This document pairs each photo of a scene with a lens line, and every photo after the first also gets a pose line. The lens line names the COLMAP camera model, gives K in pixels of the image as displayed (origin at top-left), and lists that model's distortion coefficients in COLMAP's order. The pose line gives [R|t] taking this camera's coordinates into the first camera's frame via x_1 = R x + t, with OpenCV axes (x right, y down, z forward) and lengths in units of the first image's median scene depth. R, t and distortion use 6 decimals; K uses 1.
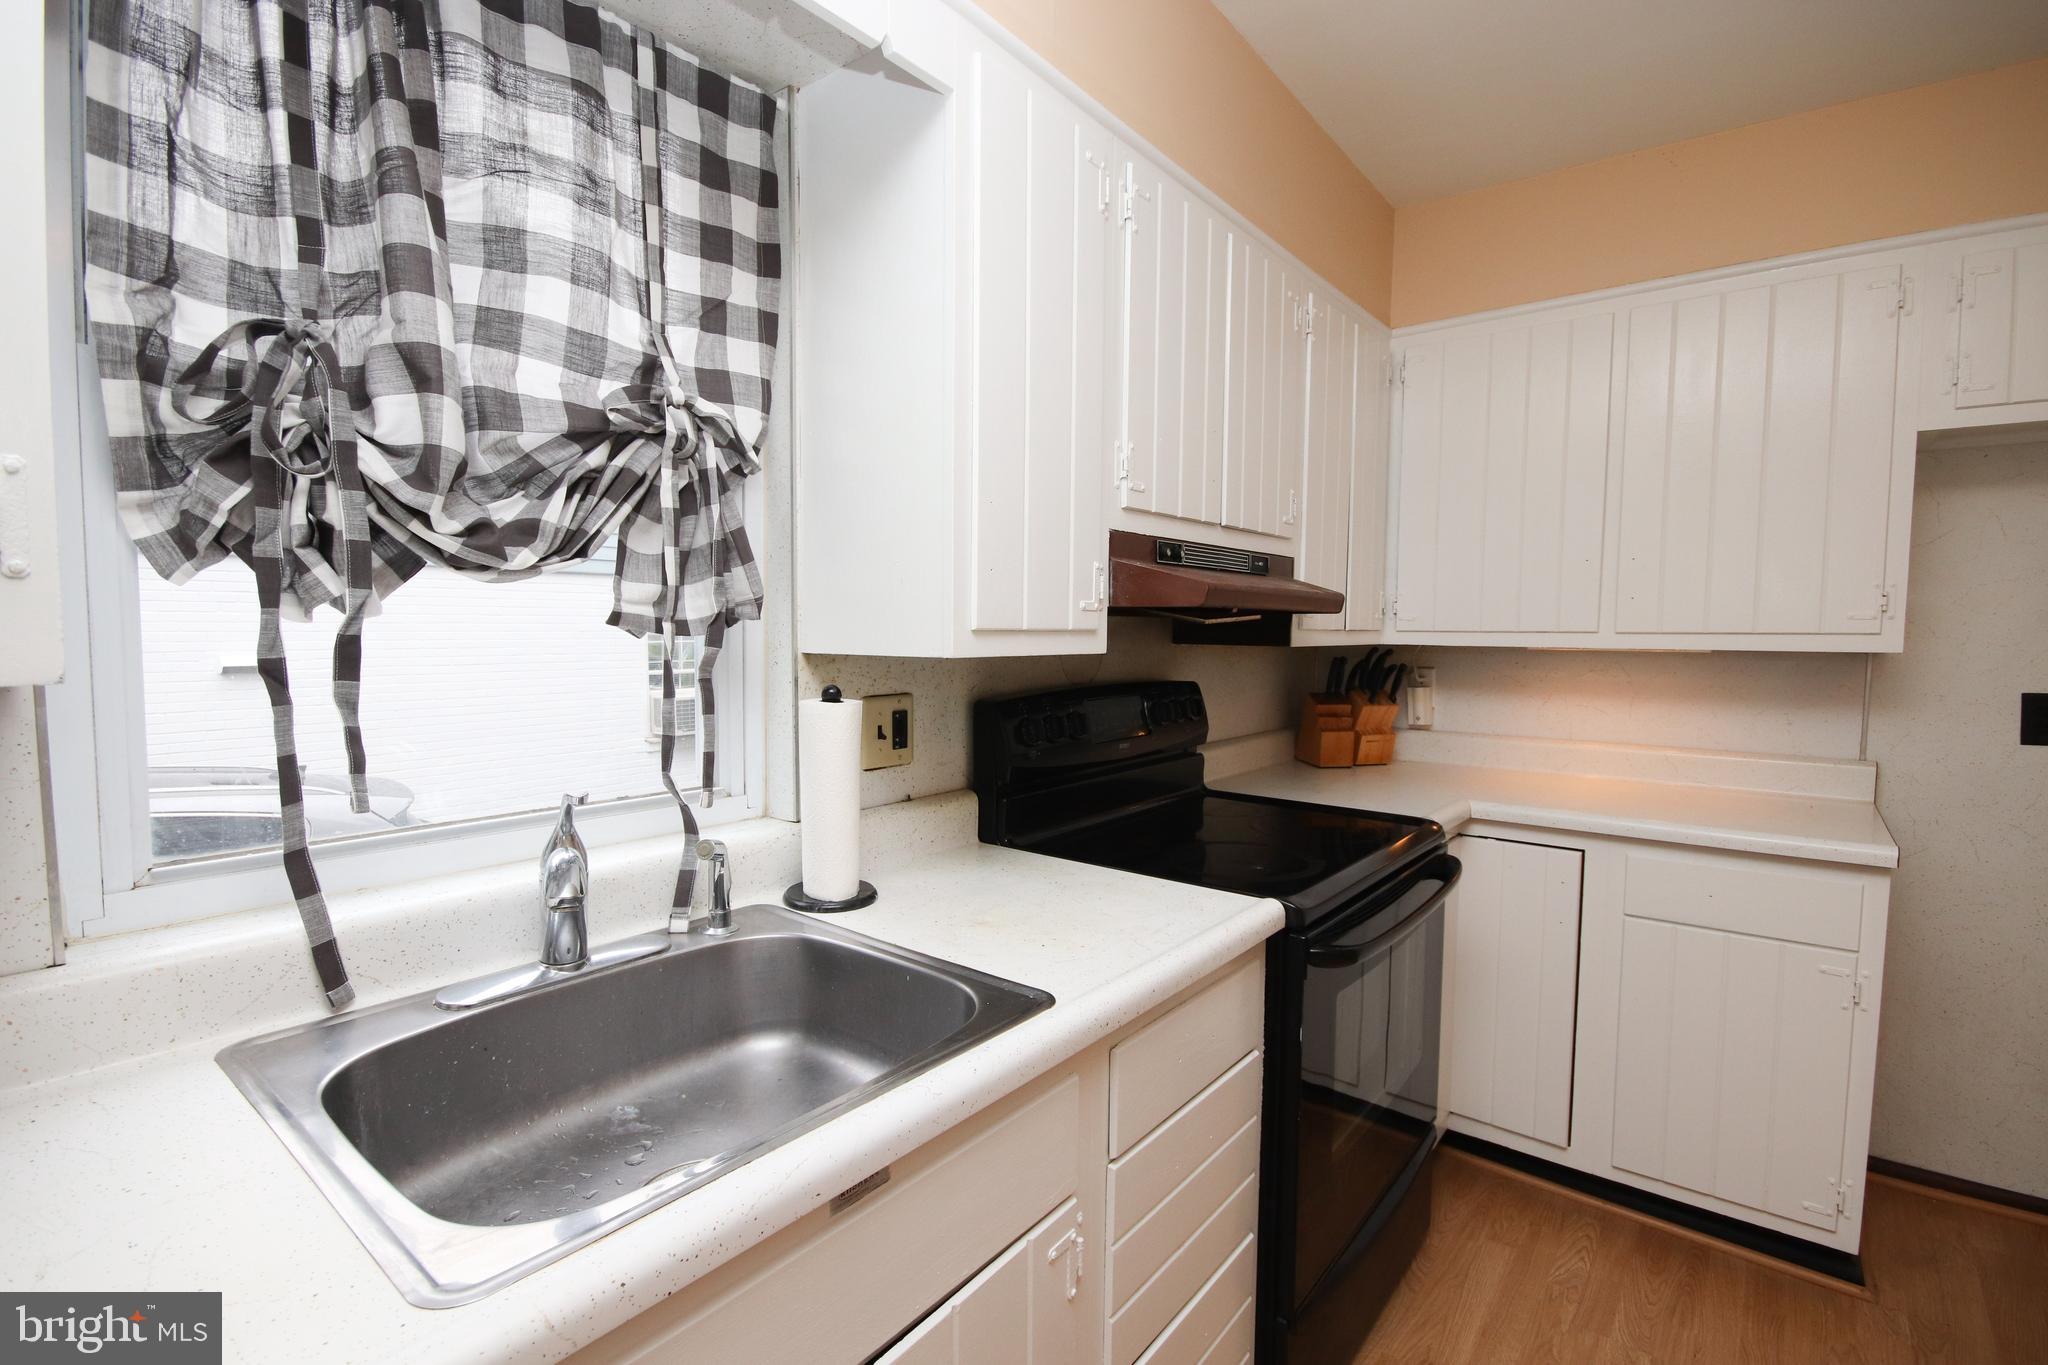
lens RADIAL K [[945.1, 0, 1027.6], [0, 945.1, 678.1], [0, 0, 1]] dist [-0.011855, 0.013748]
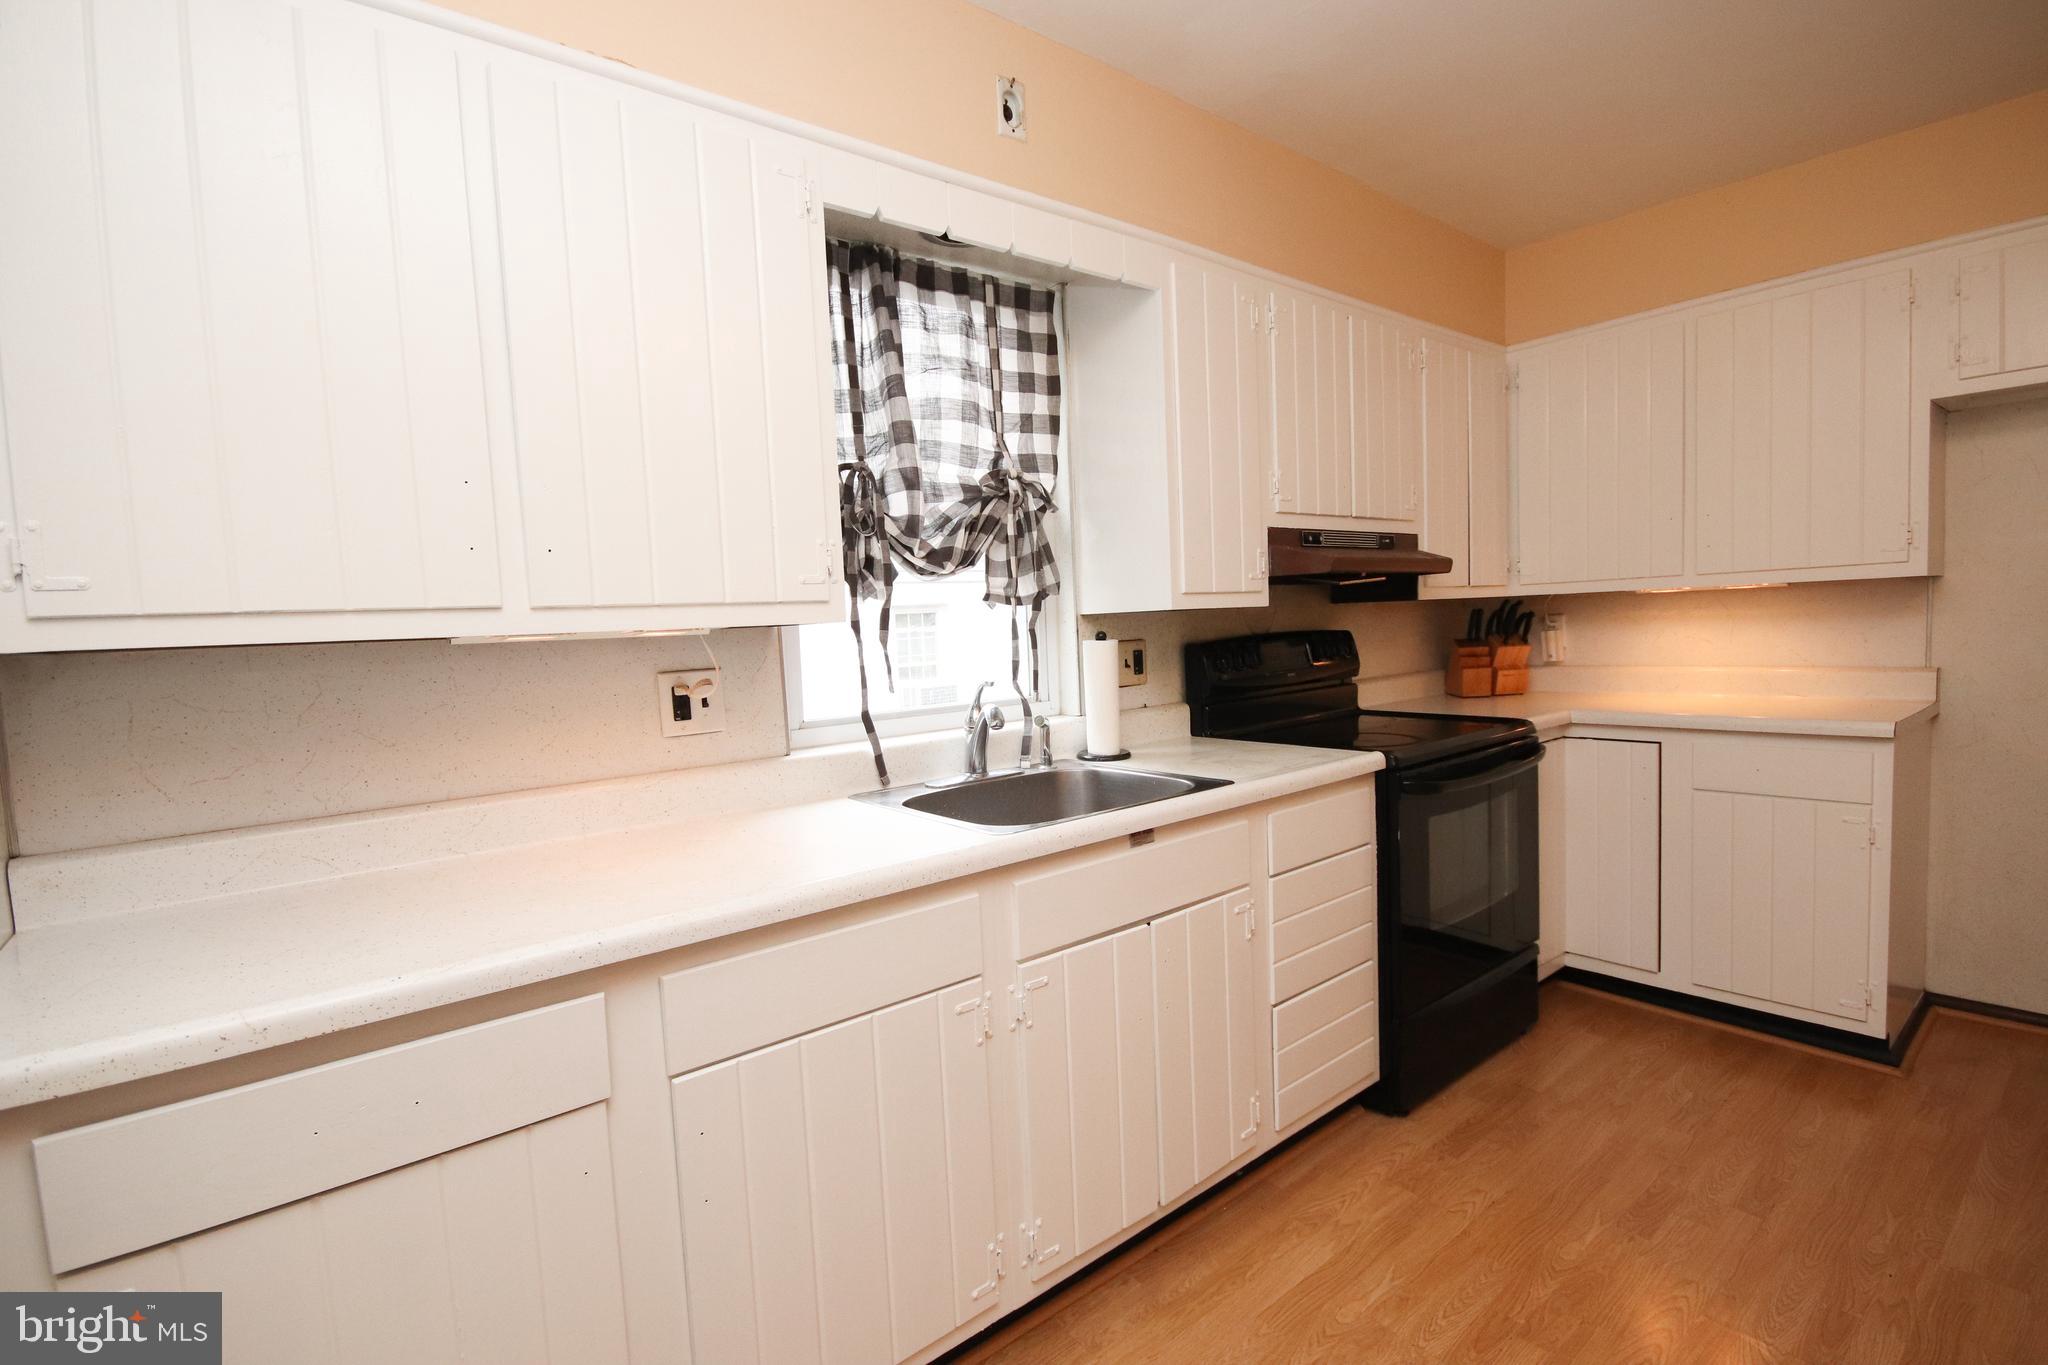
lens RADIAL K [[932.0, 0, 1025.5], [0, 932.0, 694.9], [0, 0, 1]] dist [-0.005242, 0.000527]
pose [[0.974053, -0.035449, -0.223528, 0.036834], [0.040990, 0.998955, 0.020197, 0.088615], [0.222579, -0.028835, 0.974488, -0.725090]]
